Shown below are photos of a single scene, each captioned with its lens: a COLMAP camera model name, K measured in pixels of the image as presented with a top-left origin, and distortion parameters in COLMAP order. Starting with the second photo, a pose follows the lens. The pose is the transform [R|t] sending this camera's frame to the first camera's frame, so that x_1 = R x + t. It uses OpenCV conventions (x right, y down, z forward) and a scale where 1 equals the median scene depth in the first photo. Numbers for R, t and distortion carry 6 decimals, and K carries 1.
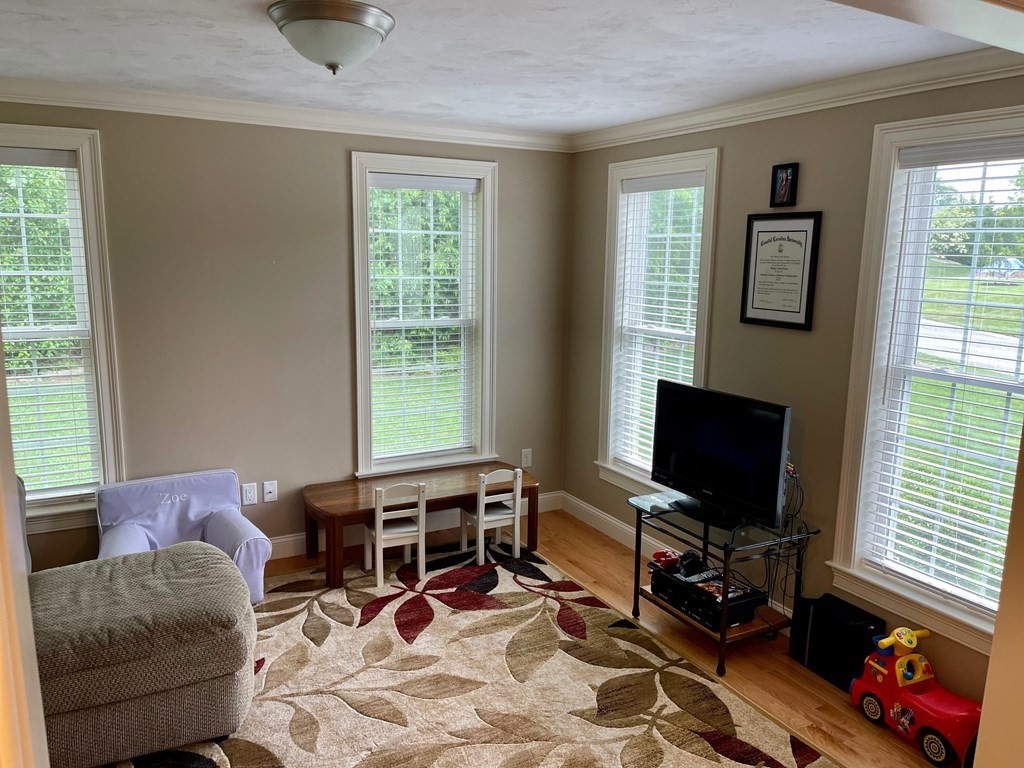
lens RADIAL K [[772.3, 0, 512.6], [0, 772.3, 385.6], [0, 0, 1]] dist [0.022514, -0.021644]
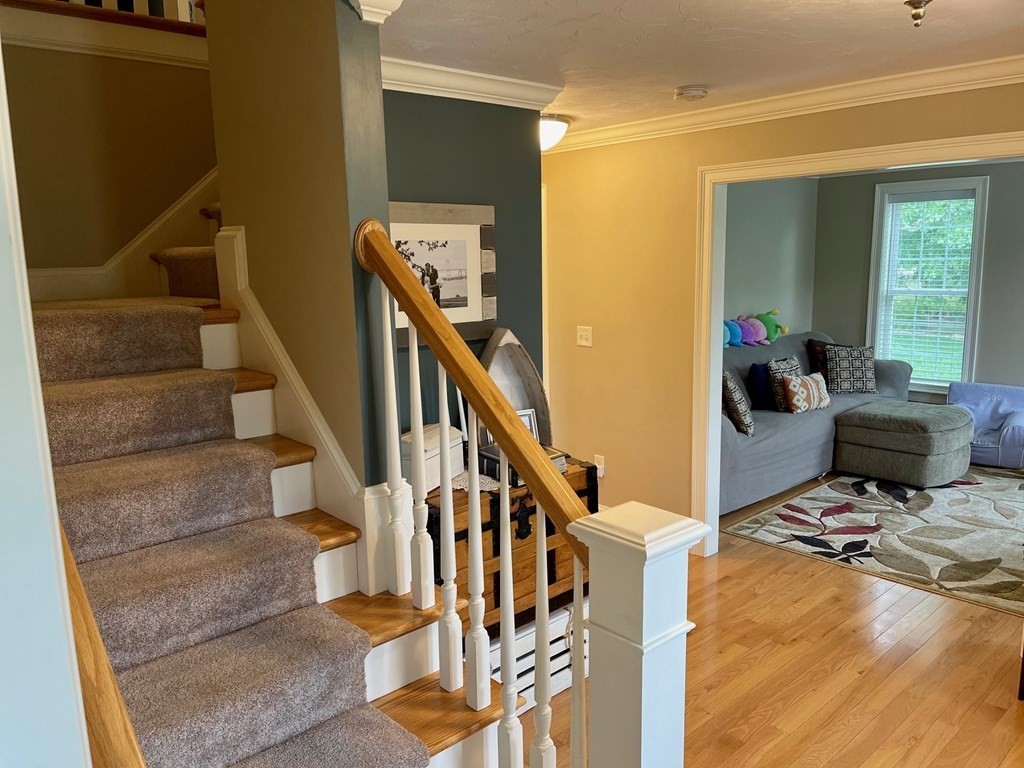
lens RADIAL K [[772.3, 0, 511.7], [0, 772.3, 384.1], [0, 0, 1]] dist [0.022514, -0.021644]
pose [[0.240335, 0.152012, -0.958713, 0.949757], [-0.151720, 0.981406, 0.117576, 0.087137], [0.958760, 0.117198, 0.258929, -0.421685]]
